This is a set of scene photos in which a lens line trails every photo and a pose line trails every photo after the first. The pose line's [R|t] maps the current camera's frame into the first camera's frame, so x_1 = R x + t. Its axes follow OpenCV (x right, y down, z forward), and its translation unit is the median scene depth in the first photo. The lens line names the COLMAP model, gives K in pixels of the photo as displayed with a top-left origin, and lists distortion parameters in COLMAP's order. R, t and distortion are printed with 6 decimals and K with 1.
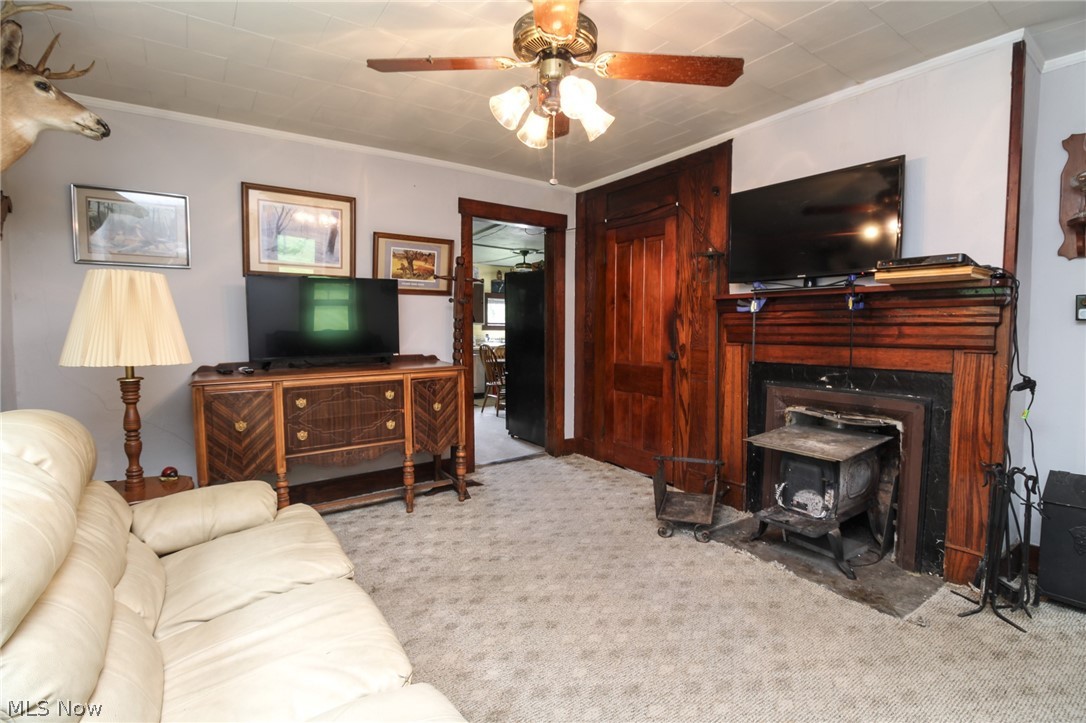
lens RADIAL K [[511.1, 0, 542.5], [0, 511.1, 358.2], [0, 0, 1]] dist [-0.017549, -0.003439]
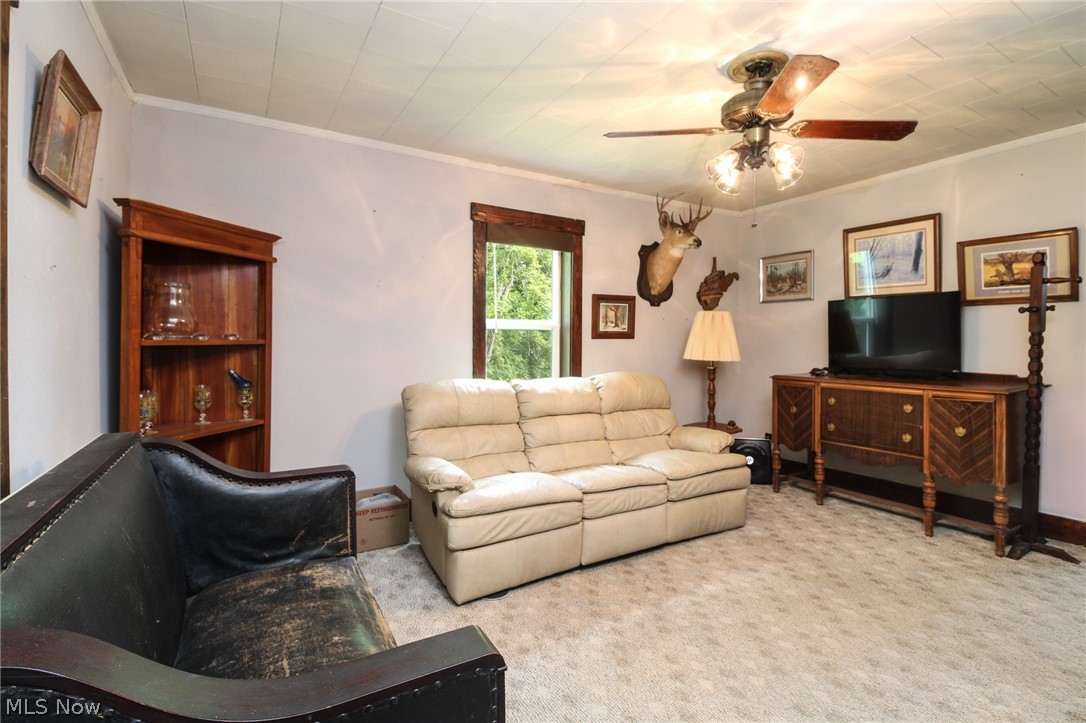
lens RADIAL K [[511.1, 0, 542.3], [0, 511.1, 359.8], [0, 0, 1]] dist [-0.017549, -0.003439]
pose [[-0.098521, 0.041908, -0.994252, 0.783287], [-0.063867, 0.996787, 0.048343, -0.027081], [0.993083, 0.068263, -0.095528, 0.373263]]
